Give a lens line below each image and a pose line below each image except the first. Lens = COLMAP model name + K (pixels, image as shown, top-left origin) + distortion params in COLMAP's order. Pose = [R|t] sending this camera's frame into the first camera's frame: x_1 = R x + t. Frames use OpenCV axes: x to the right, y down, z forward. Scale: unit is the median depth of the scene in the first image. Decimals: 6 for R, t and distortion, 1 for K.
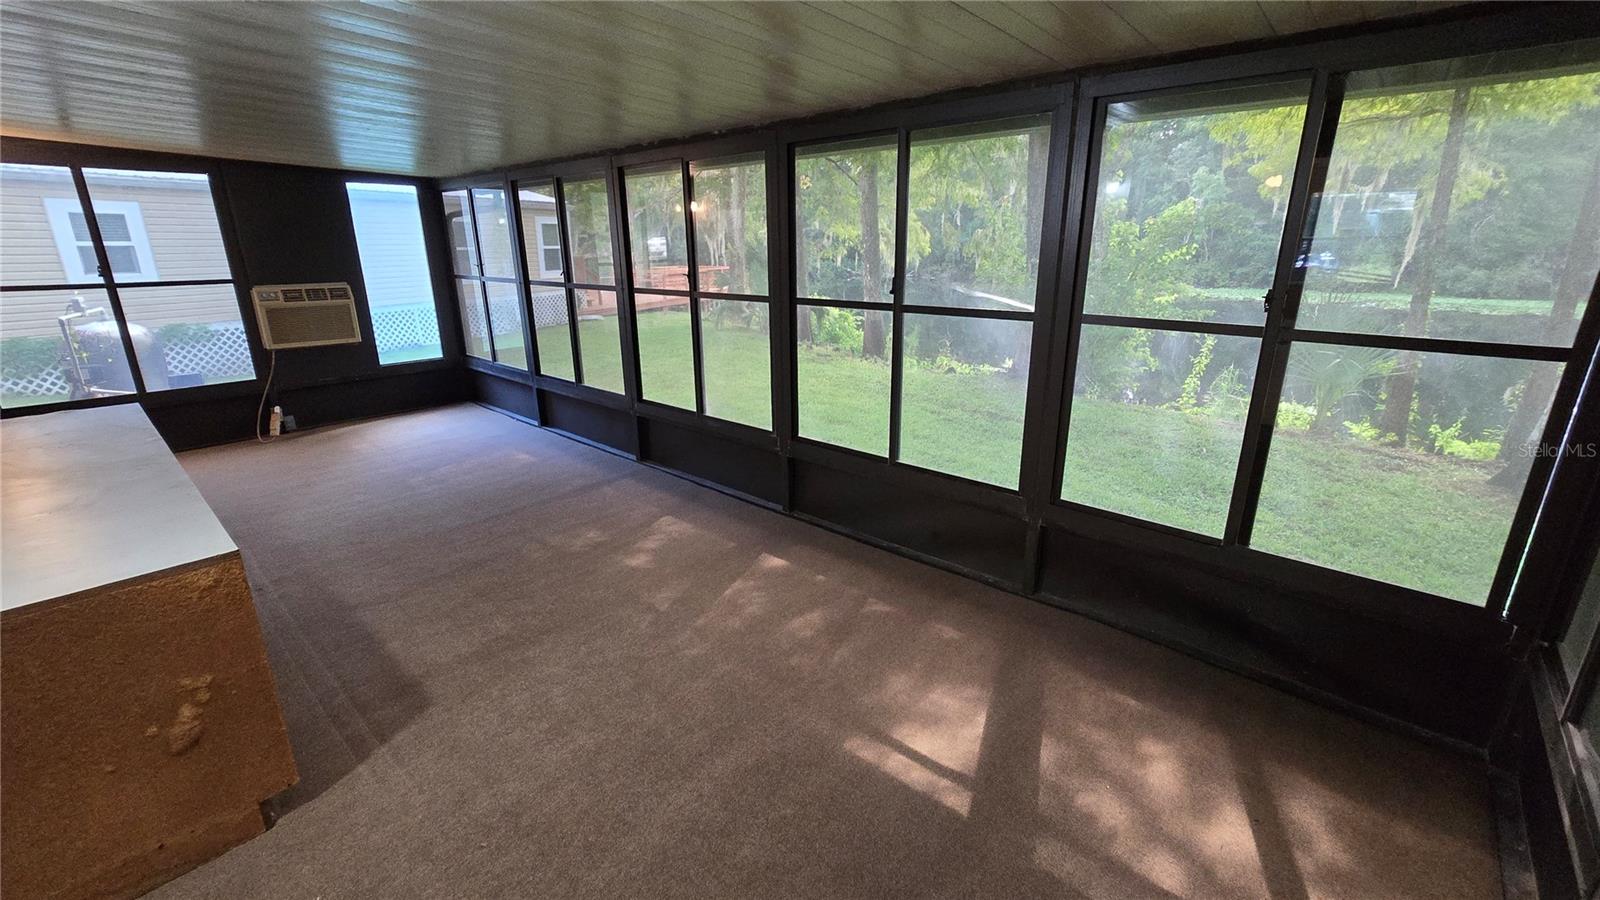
lens RADIAL K [[657.4, 0, 788.6], [0, 657.4, 452.2], [0, 0, 1]] dist [-0.003219, 0.000104]
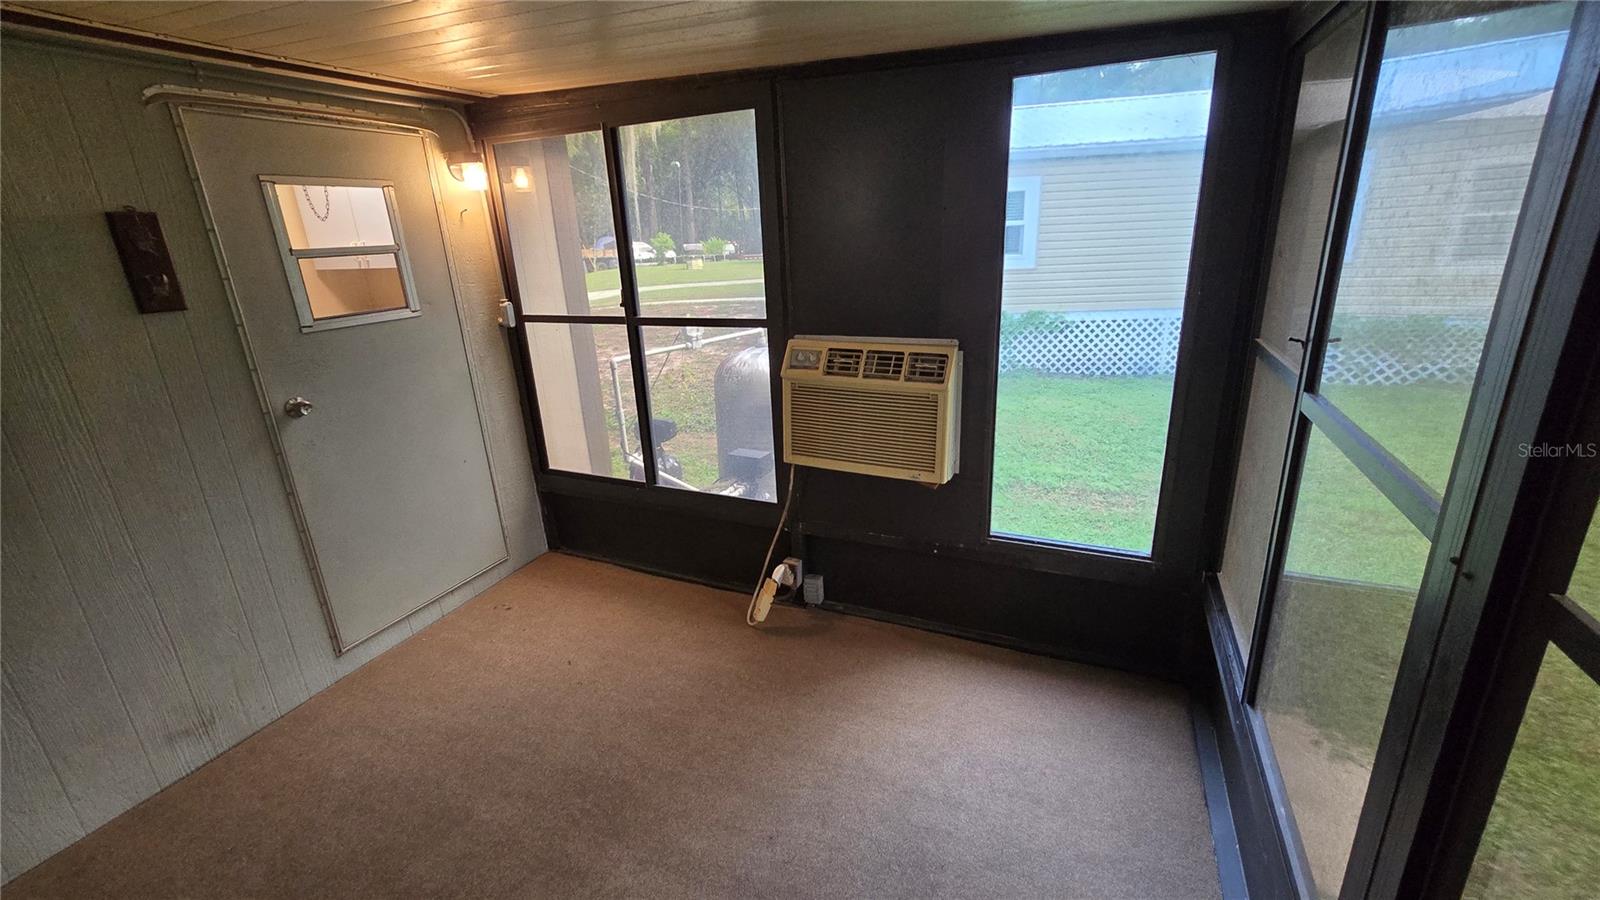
lens RADIAL K [[657.4, 0, 798.8], [0, 657.4, 443.4], [0, 0, 1]] dist [-0.003219, 0.000104]
pose [[0.302915, 0.277211, -0.911810, -0.314980], [-0.231666, 0.949481, 0.211702, -0.260179], [0.924432, 0.147107, 0.351832, 0.775284]]
